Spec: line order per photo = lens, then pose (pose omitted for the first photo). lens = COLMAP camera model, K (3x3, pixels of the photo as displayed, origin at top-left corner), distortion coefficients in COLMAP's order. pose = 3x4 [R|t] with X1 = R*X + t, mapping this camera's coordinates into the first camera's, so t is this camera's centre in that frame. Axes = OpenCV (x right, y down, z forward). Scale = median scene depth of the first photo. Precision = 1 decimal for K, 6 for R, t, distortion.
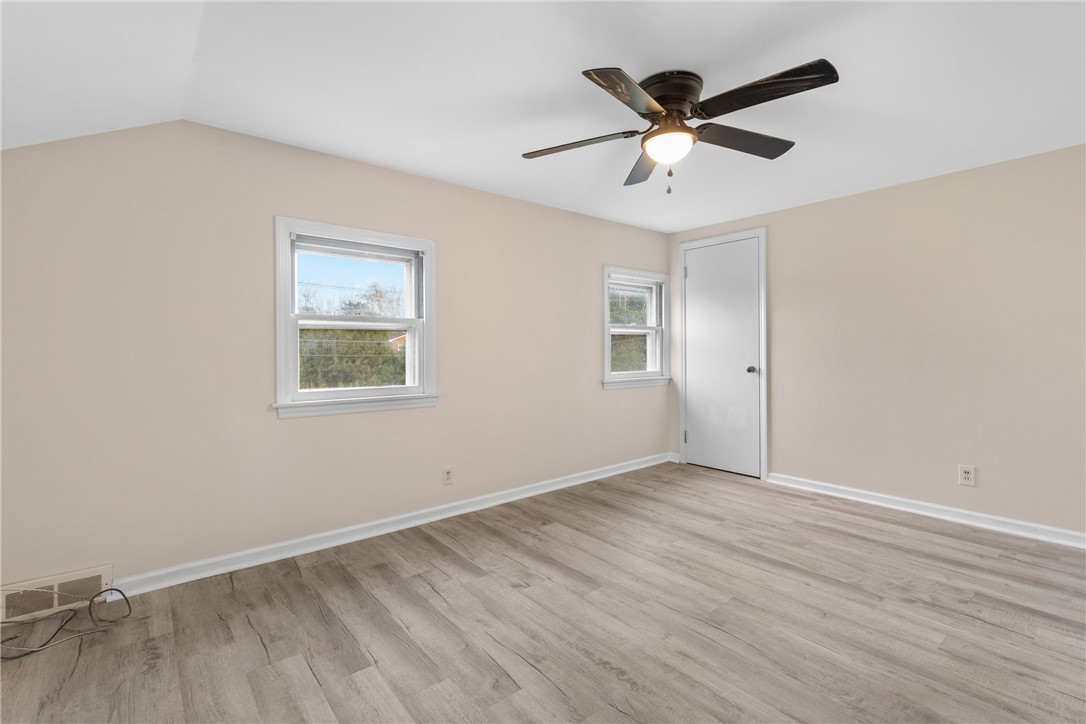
lens RADIAL K [[489.4, 0, 542.0], [0, 489.4, 366.2], [0, 0, 1]] dist [0.005541, -0.001287]
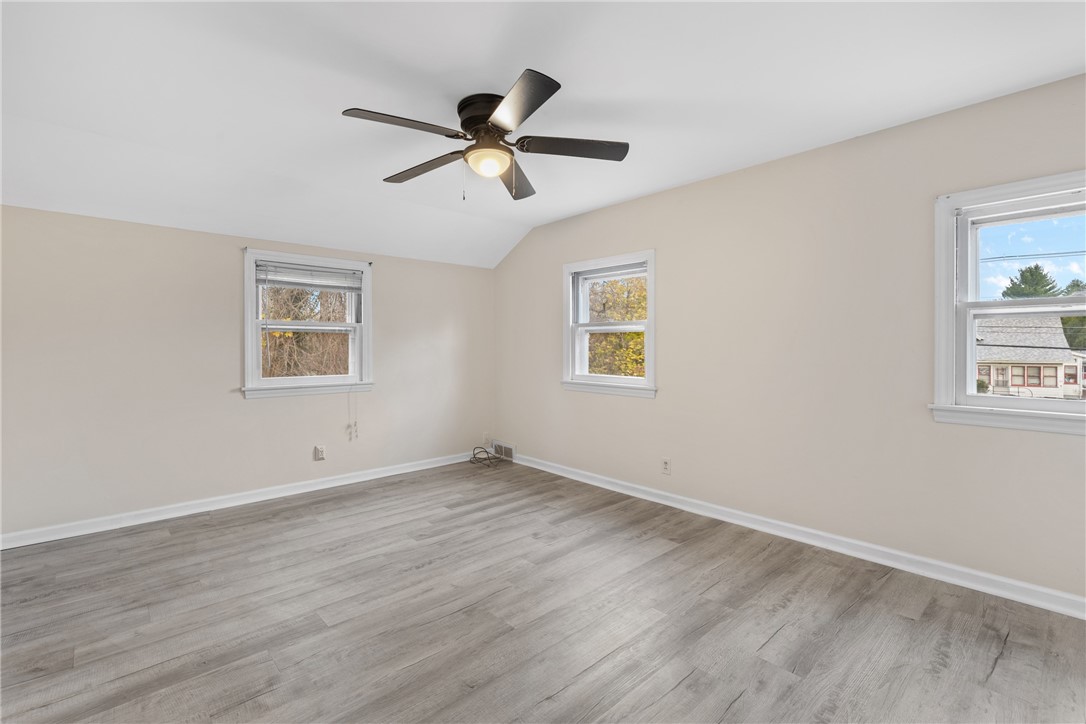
lens RADIAL K [[489.4, 0, 517.5], [0, 489.4, 335.9], [0, 0, 1]] dist [0.005541, -0.001287]
pose [[0.024290, -0.012780, -0.999623, 0.999078], [-0.037919, 0.999187, -0.013696, -0.029709], [0.998986, 0.038237, 0.023786, 0.758251]]
